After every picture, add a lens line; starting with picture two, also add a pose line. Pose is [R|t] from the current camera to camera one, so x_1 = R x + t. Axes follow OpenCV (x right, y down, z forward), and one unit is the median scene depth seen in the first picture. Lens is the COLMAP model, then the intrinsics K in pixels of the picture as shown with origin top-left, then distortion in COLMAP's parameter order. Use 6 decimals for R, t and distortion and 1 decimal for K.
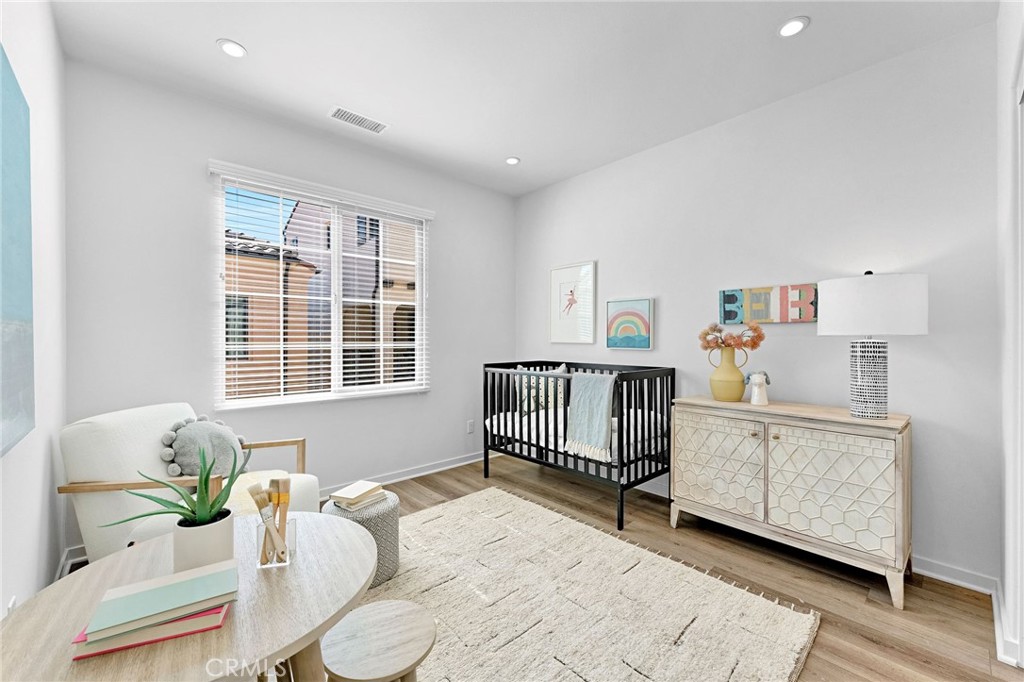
lens RADIAL K [[415.3, 0, 511.8], [0, 415.3, 343.5], [0, 0, 1]] dist [0.002625, 0.000575]
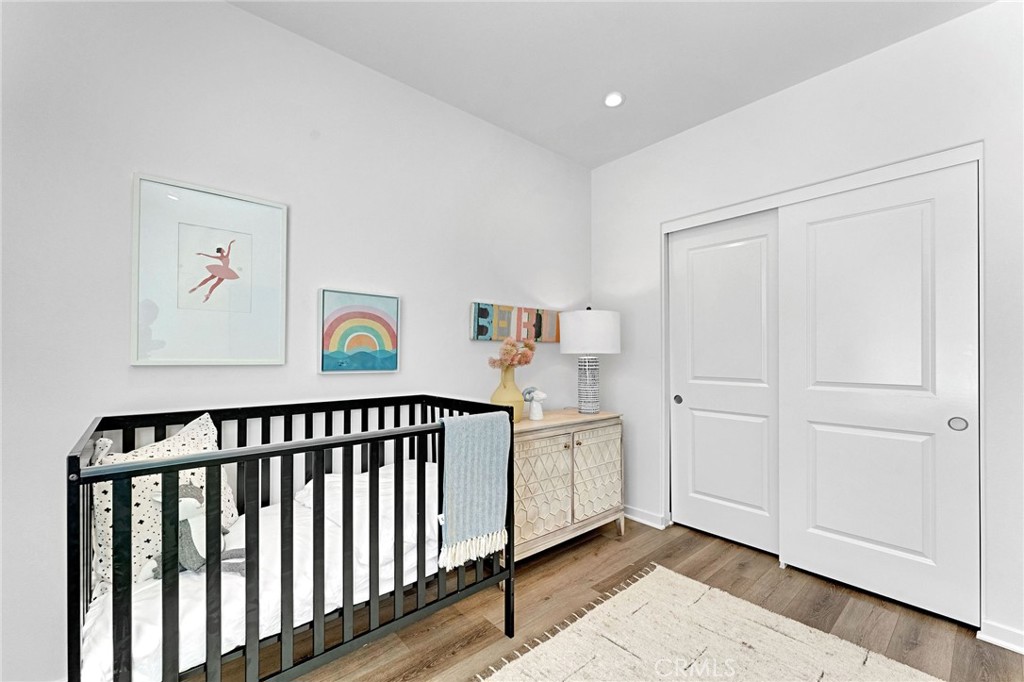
lens RADIAL K [[415.3, 0, 511.8], [0, 415.3, 343.5], [0, 0, 1]] dist [0.002625, 0.000575]
pose [[0.025333, 0.018415, 0.999509, -0.428657], [0.001307, 0.999829, -0.018454, -0.022765], [-0.999678, 0.001774, 0.025305, 0.967498]]
